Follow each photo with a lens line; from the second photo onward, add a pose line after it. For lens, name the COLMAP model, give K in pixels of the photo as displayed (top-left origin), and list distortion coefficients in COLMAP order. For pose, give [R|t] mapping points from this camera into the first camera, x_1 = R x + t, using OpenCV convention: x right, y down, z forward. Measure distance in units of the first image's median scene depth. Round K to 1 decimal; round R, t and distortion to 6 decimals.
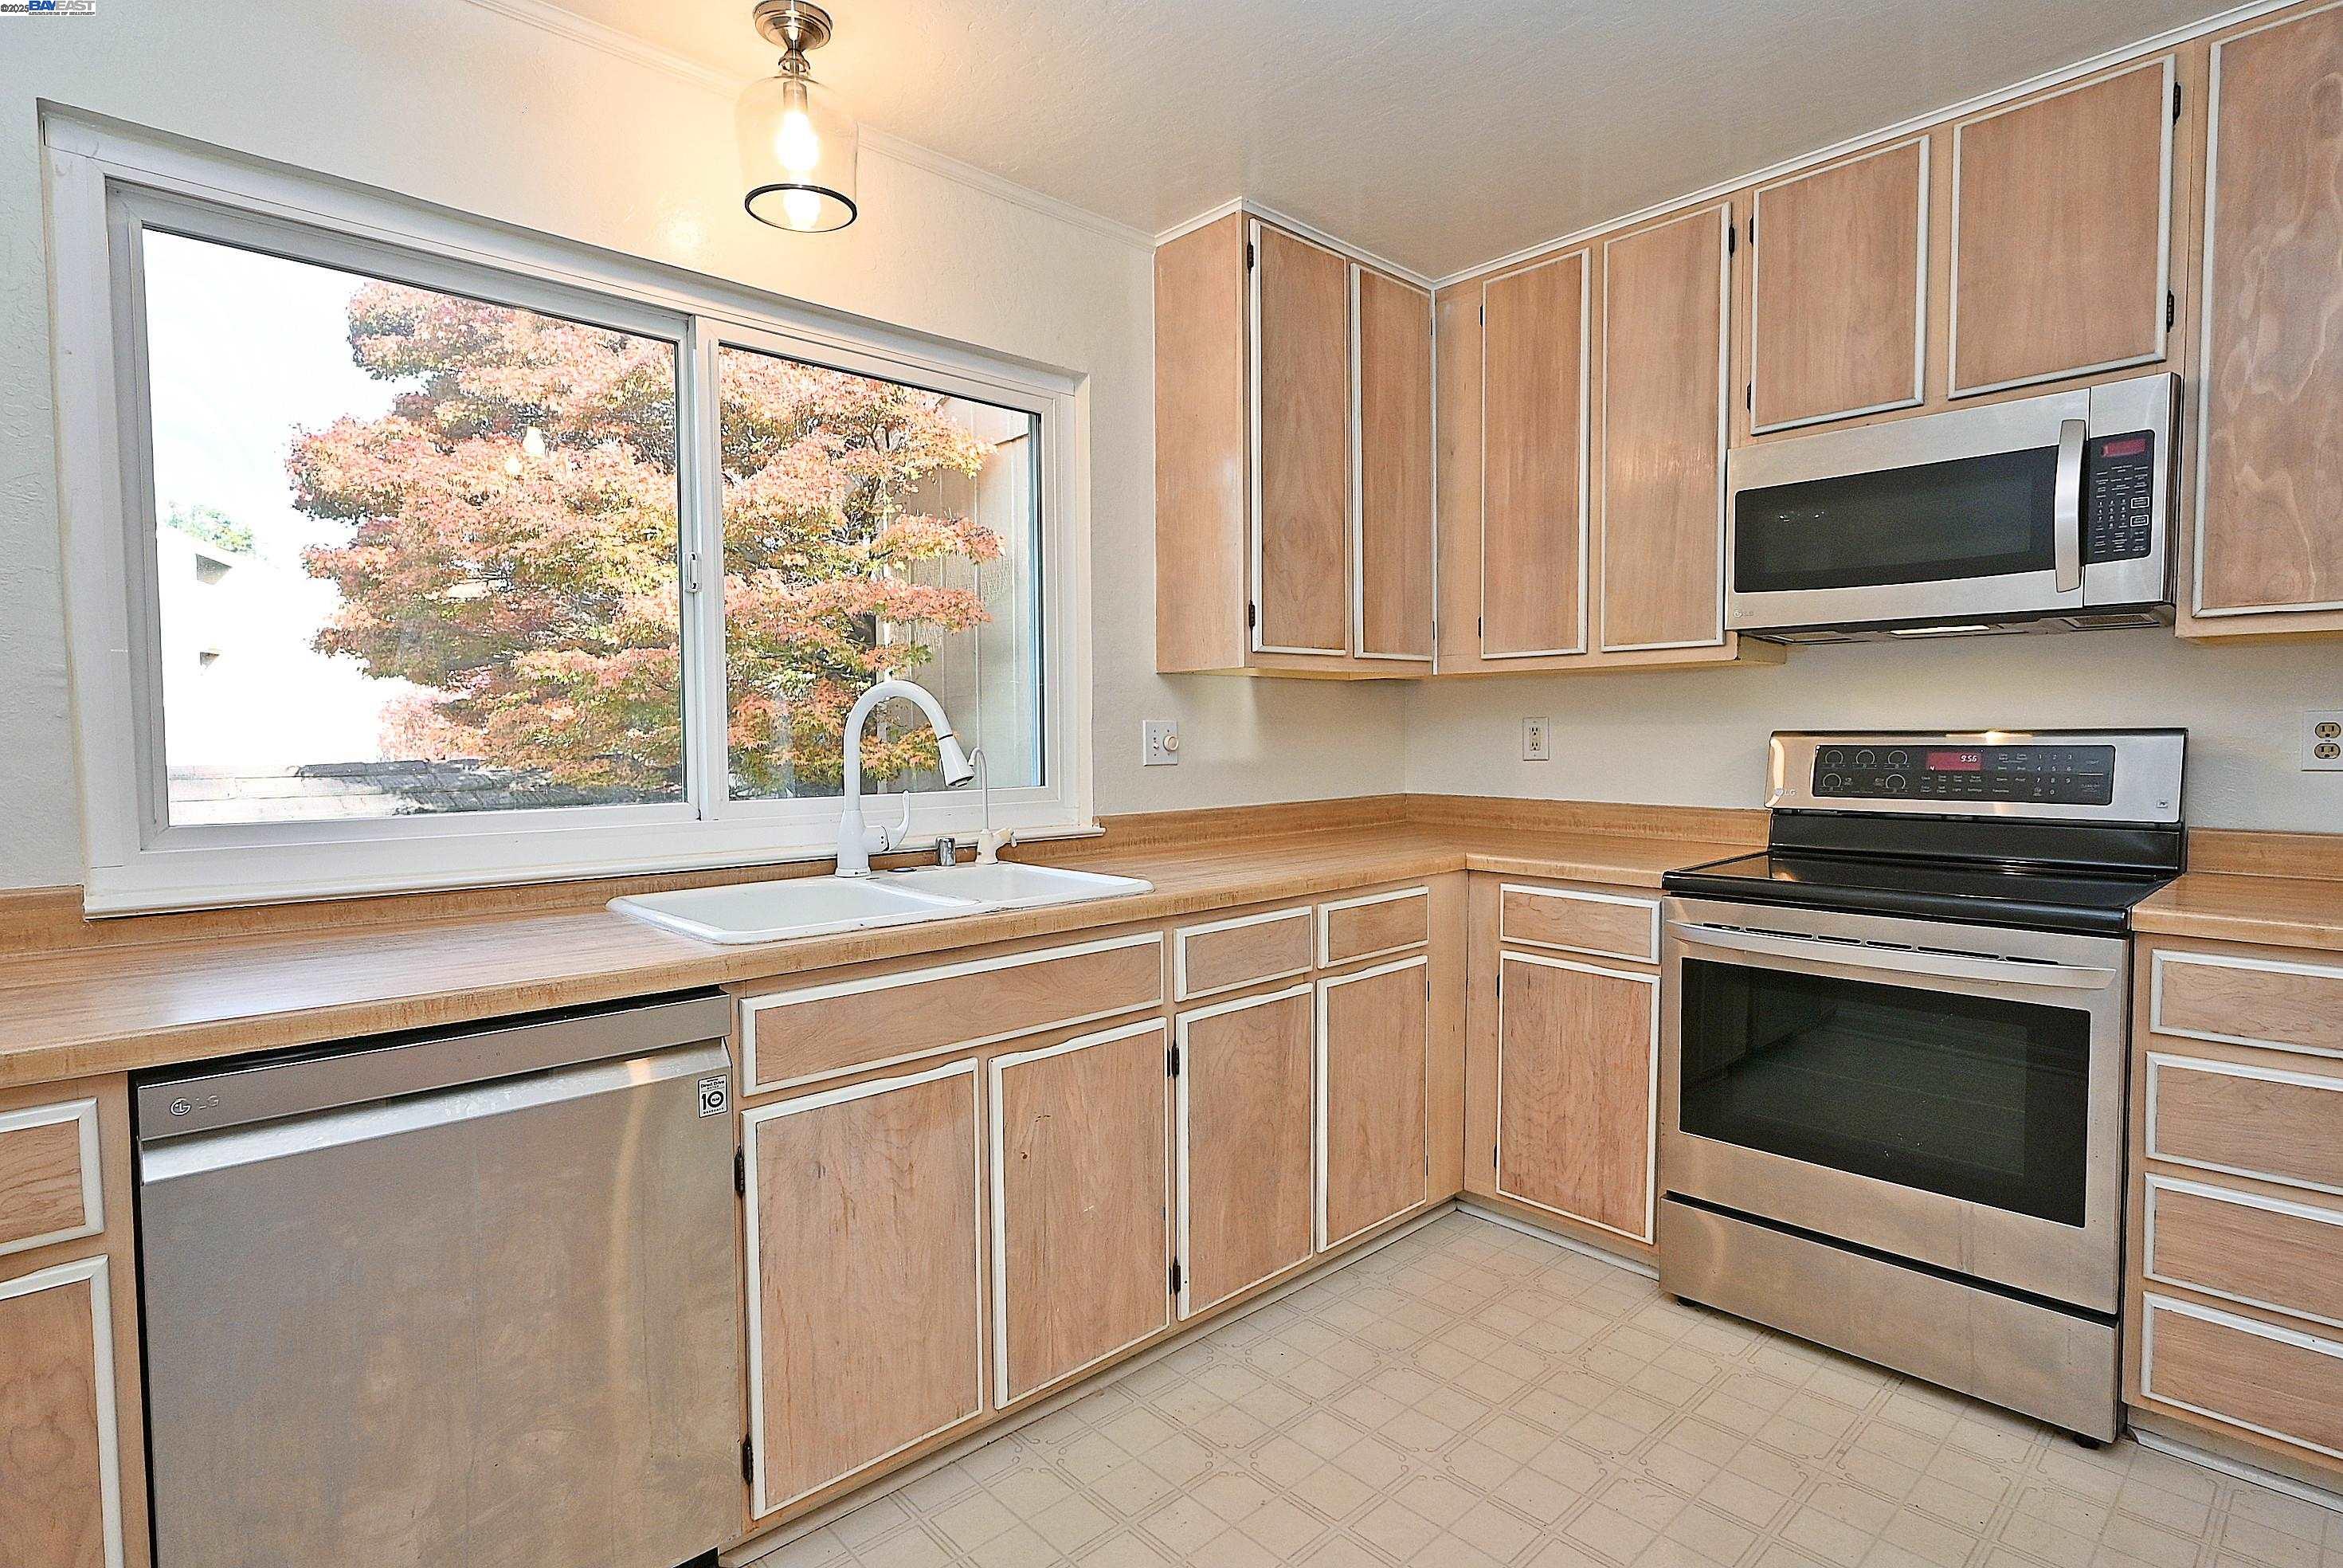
lens RADIAL K [[1165.0, 0, 1171.5], [0, 1165.0, 784.0], [0, 0, 1]] dist [-0.007555, 0.003385]
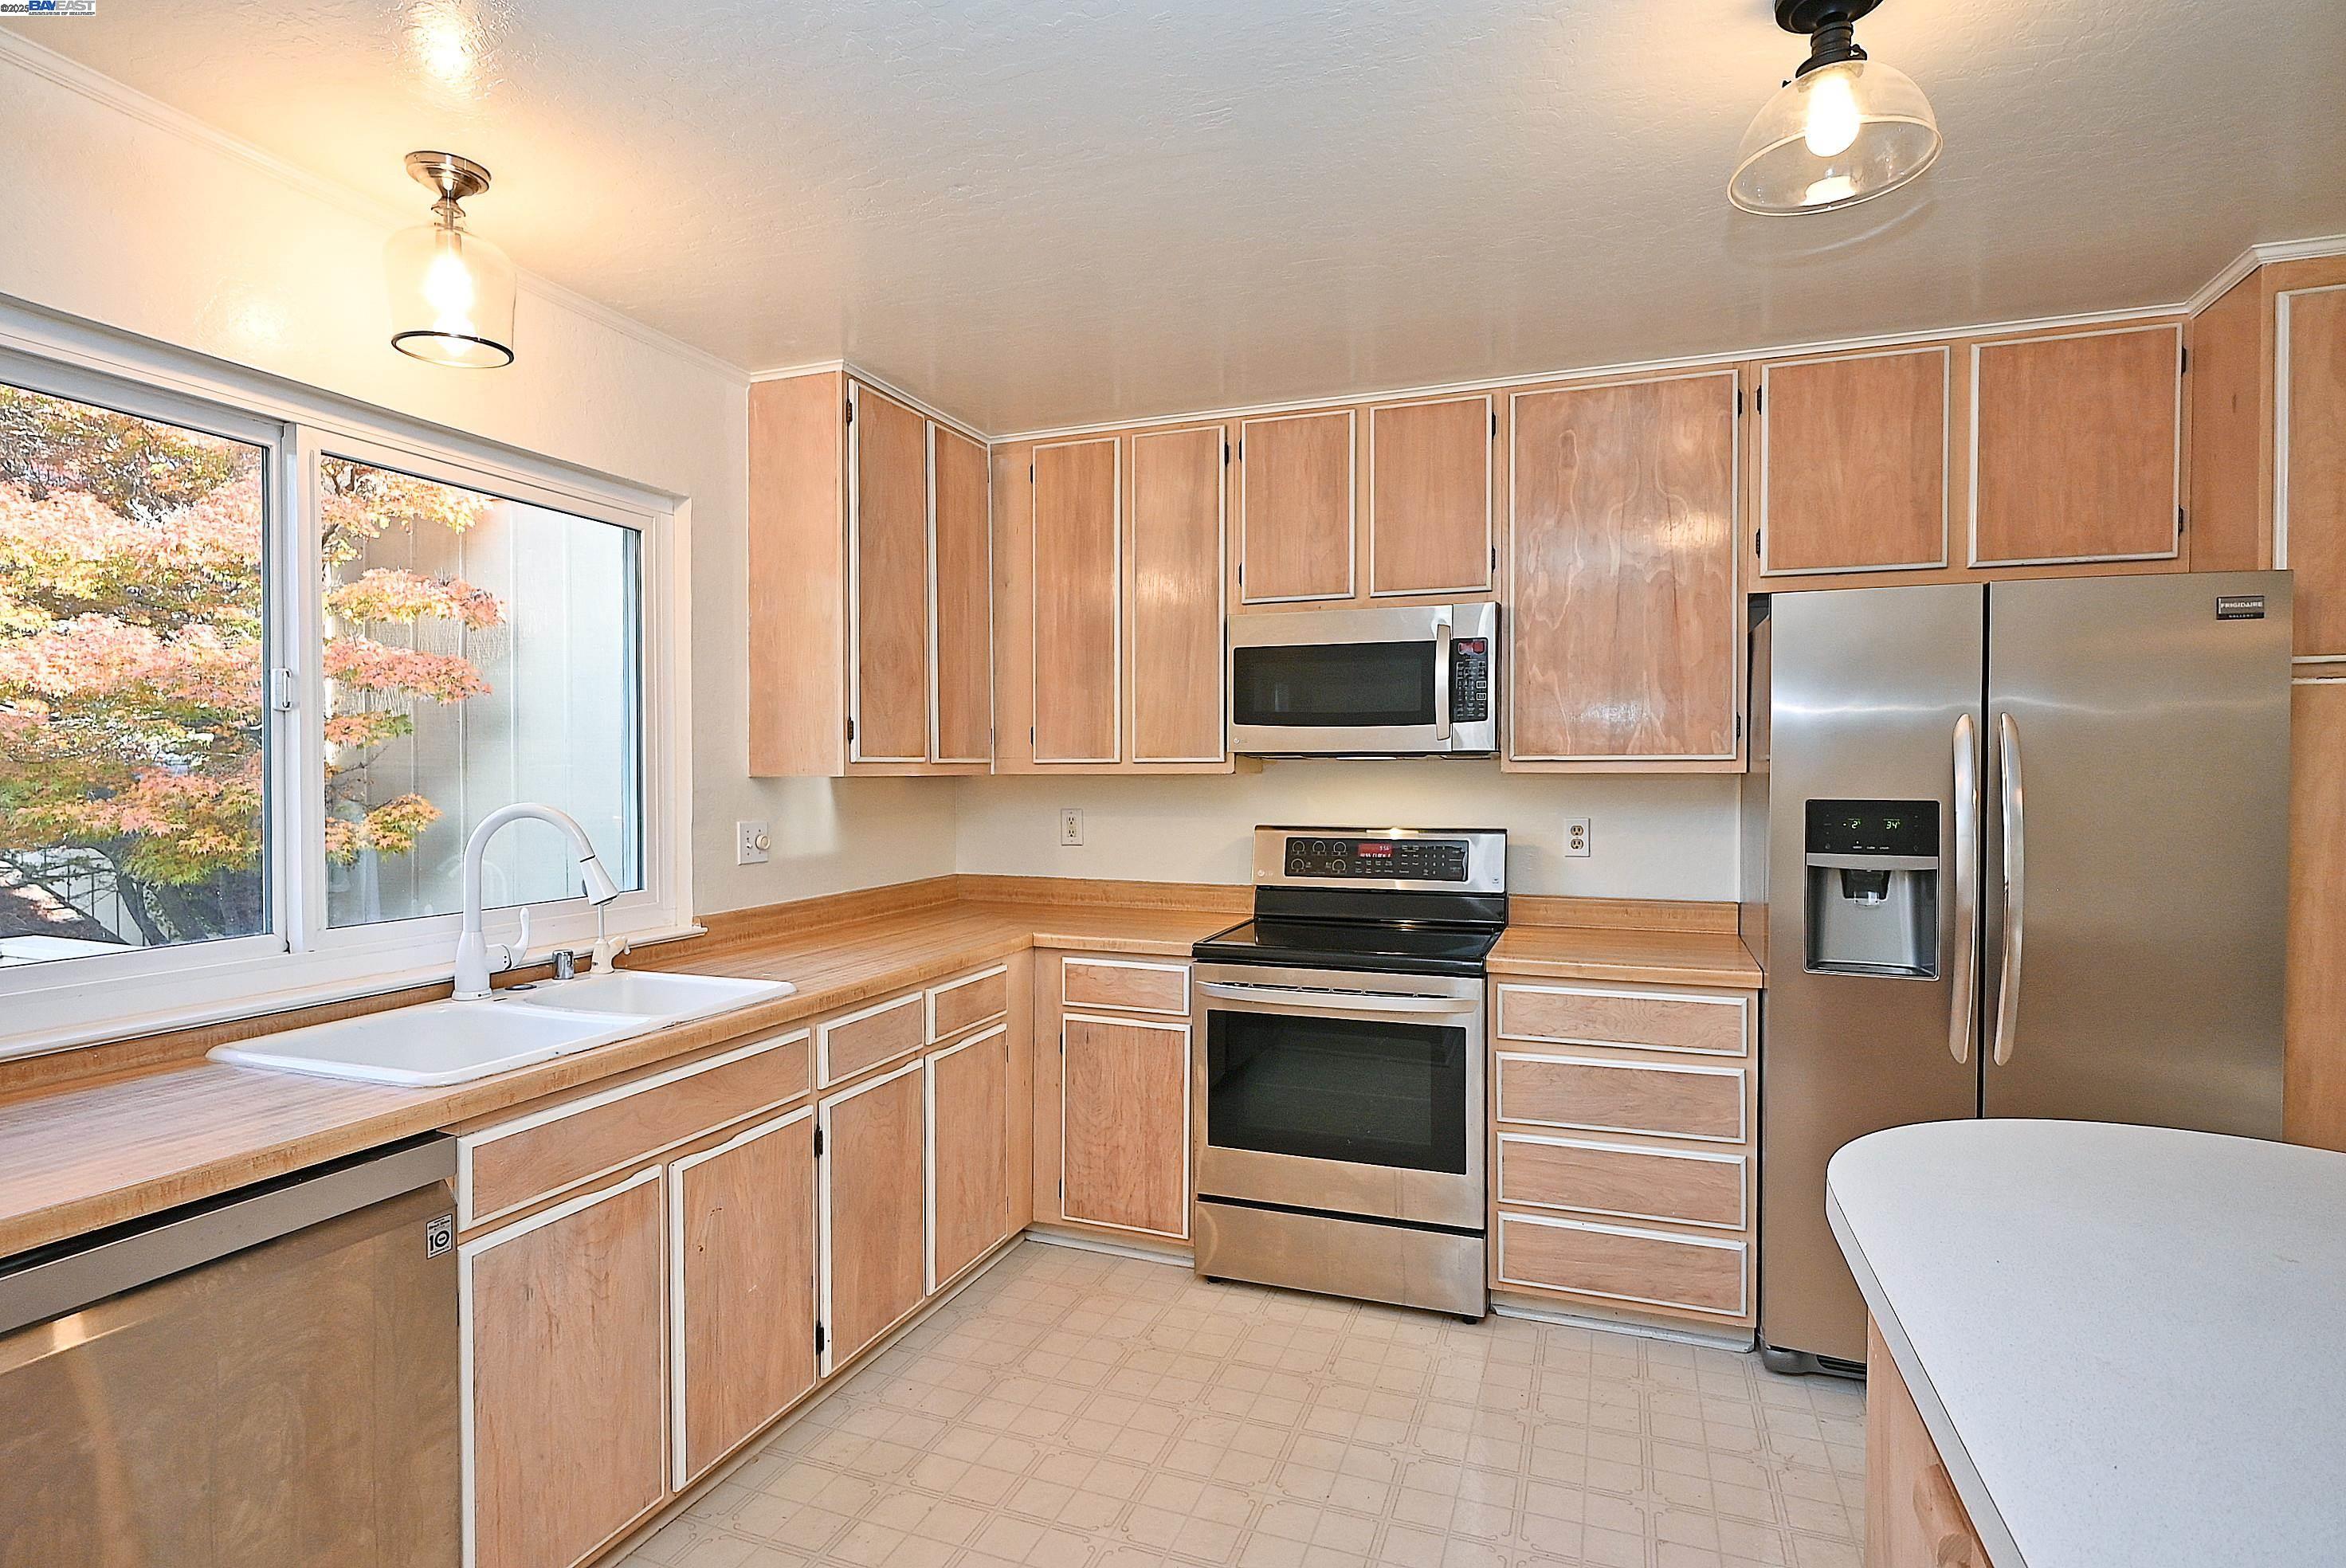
lens RADIAL K [[1164.7, 0, 1173.0], [0, 1164.7, 784.0], [0, 0, 1]] dist [-0.002603, 0.002395]
pose [[0.896437, 0.002065, 0.443167, -0.179446], [0.014621, 0.999307, -0.034230, -0.061030], [-0.442931, 0.037164, 0.895785, -0.160318]]
